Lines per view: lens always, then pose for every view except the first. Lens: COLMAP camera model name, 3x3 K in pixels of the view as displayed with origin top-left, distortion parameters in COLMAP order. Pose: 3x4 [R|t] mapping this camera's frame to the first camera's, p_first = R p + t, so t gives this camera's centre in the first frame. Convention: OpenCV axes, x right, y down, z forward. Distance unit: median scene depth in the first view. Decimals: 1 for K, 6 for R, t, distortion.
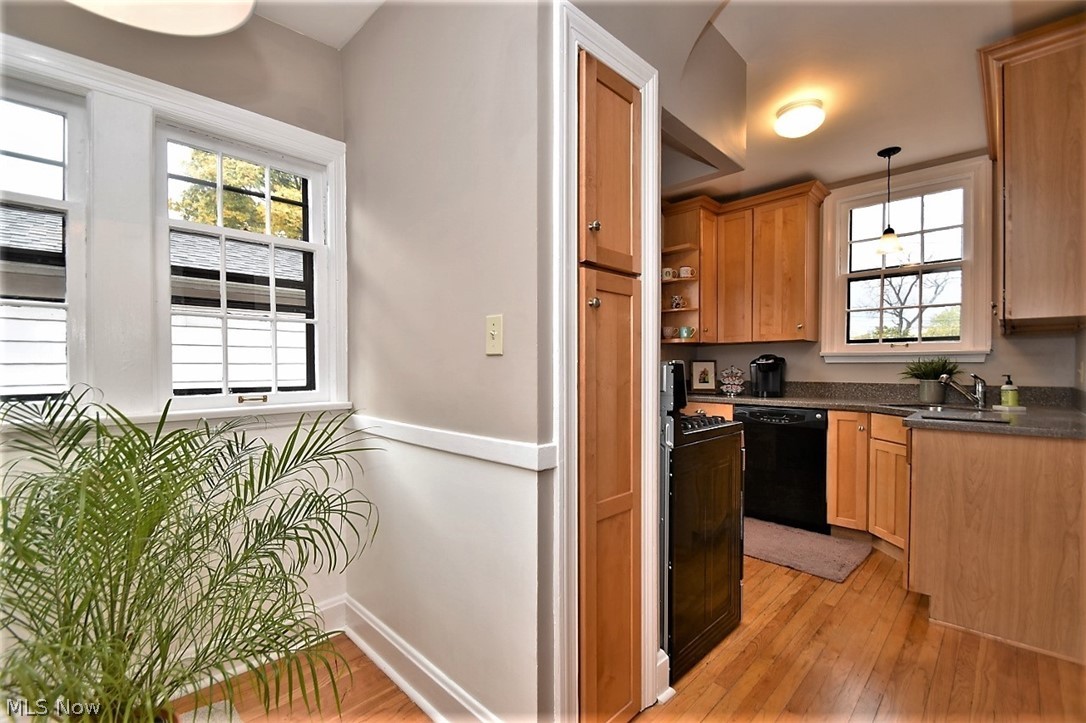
lens RADIAL K [[469.9, 0, 516.1], [0, 469.9, 369.6], [0, 0, 1]] dist [-0.037895, -0.003396]
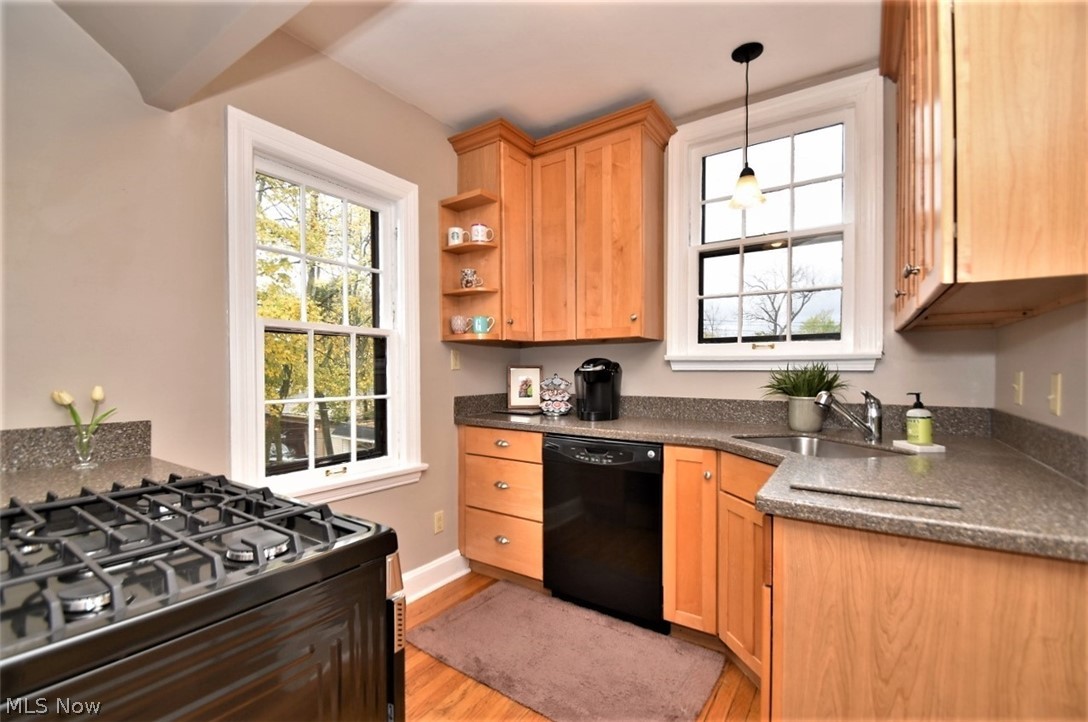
lens RADIAL K [[470.8, 0, 542.2], [0, 470.8, 367.5], [0, 0, 1]] dist [-0.037895, -0.003396]
pose [[0.972512, 0.000251, 0.232851, 0.337062], [0.001772, 0.999962, -0.008478, -0.014314], [-0.232844, 0.008657, 0.972475, 0.377185]]
